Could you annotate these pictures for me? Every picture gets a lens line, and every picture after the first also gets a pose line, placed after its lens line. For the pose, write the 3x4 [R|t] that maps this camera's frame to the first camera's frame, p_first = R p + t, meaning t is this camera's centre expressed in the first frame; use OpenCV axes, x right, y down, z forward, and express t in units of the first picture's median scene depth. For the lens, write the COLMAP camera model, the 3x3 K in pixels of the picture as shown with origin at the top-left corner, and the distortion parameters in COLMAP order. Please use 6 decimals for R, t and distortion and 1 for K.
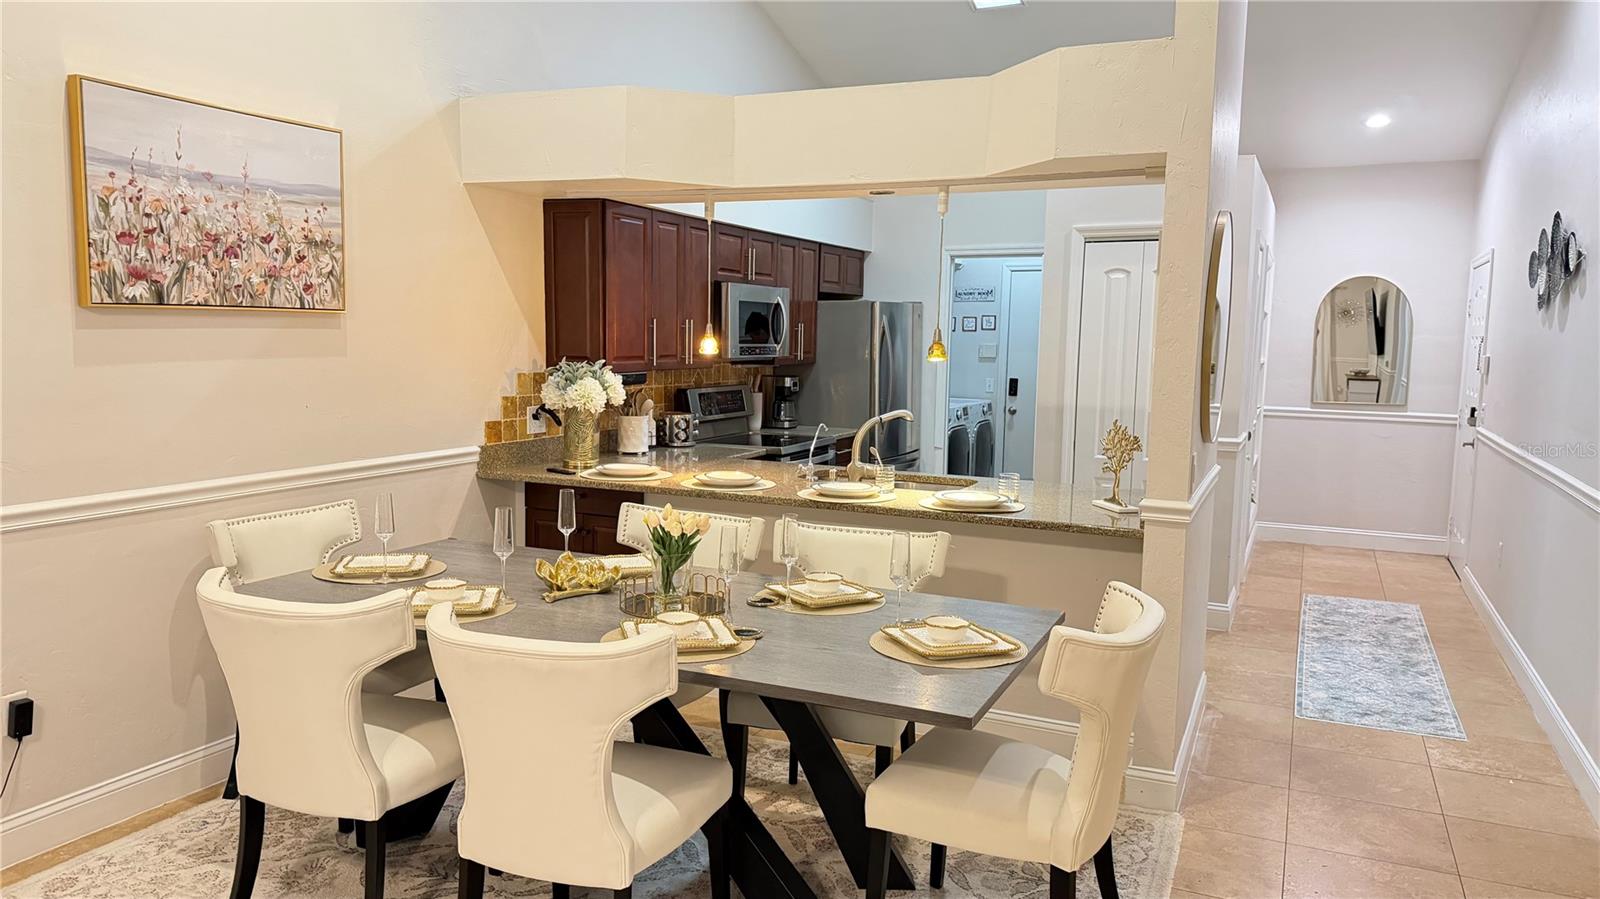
lens RADIAL K [[1113.8, 0, 803.6], [0, 1113.8, 480.2], [0, 0, 1]] dist [0.036450, -0.084684]
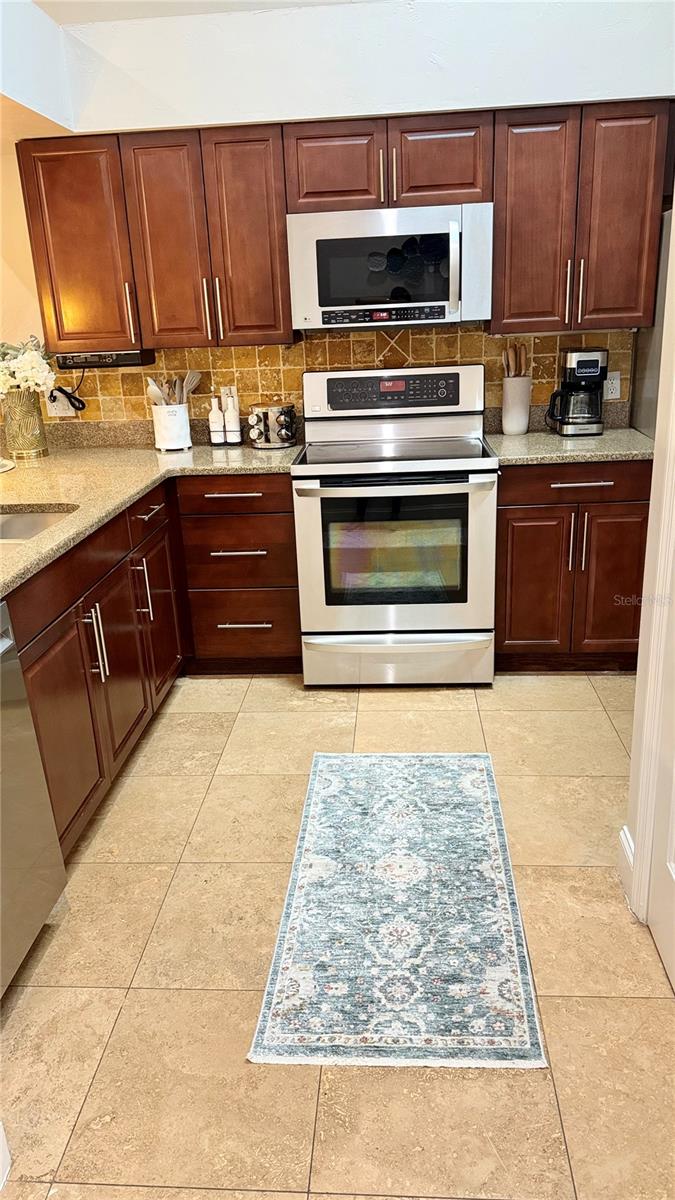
lens RADIAL K [[831.2, 0, 337.5], [0, 831.2, 600.0], [0, 0, 1]] dist [0.156562, -0.316817]
pose [[0.340986, 0.280096, -0.897371, 0.753665], [-0.072197, 0.959564, 0.272075, -0.143736], [0.937292, -0.027987, 0.347420, 1.294896]]
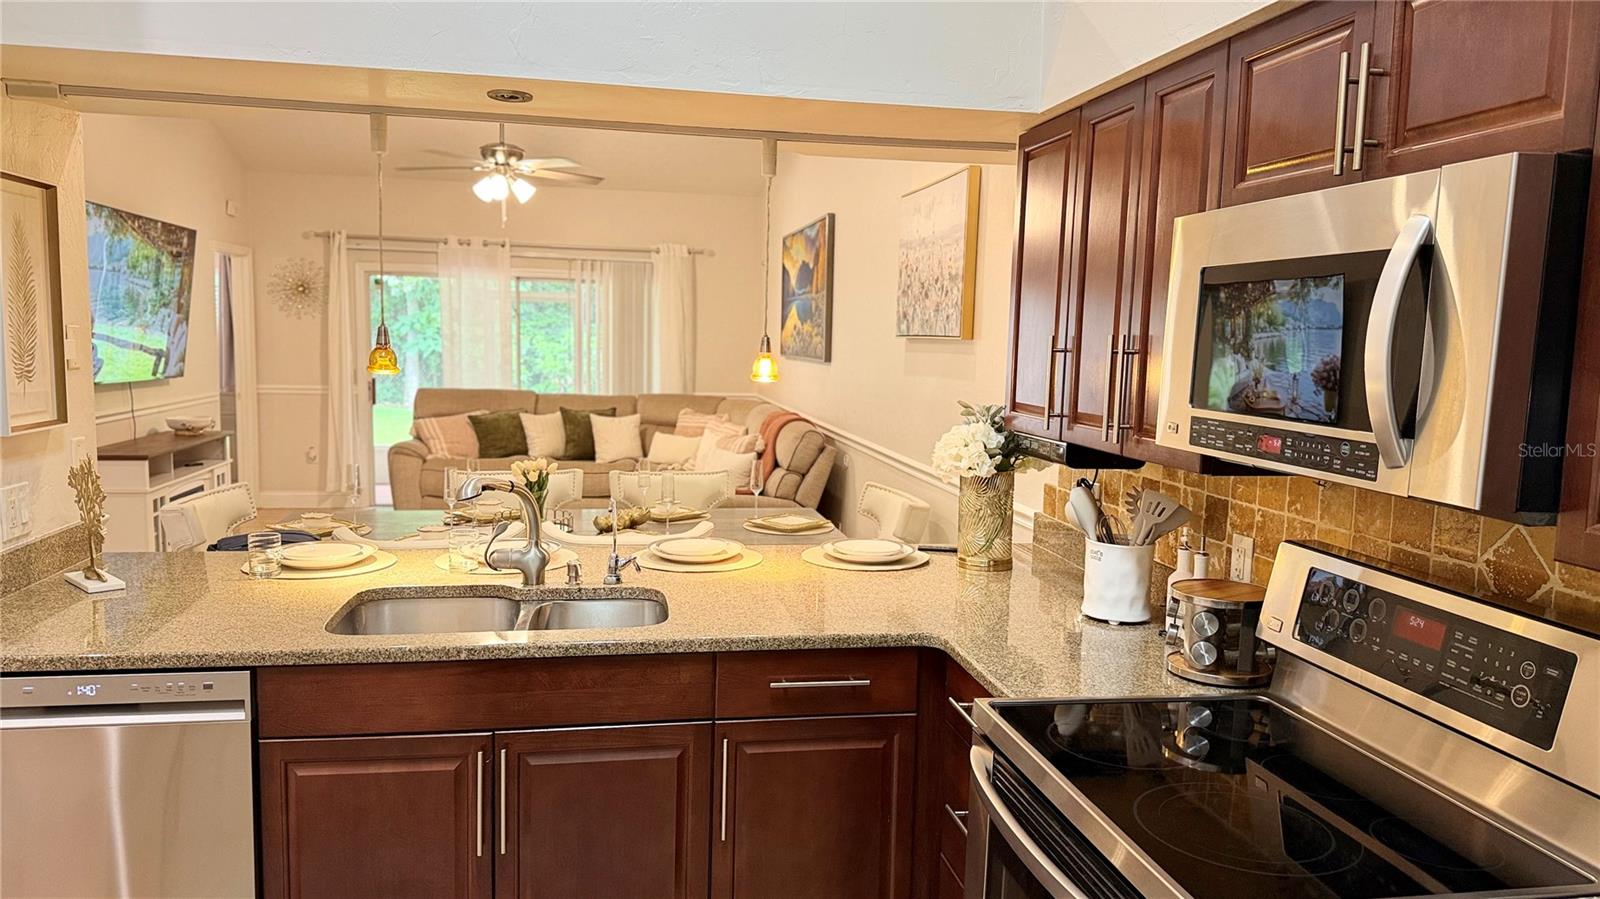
lens RADIAL K [[1095.0, 0, 802.6], [0, 1095.0, 484.0], [0, 0, 1]] dist [0.001848, -0.005043]
pose [[-0.808313, 0.038729, -0.587478, 0.333661], [-0.119159, 0.966422, 0.227661, -0.251568], [0.576568, 0.254024, -0.776557, 1.868752]]
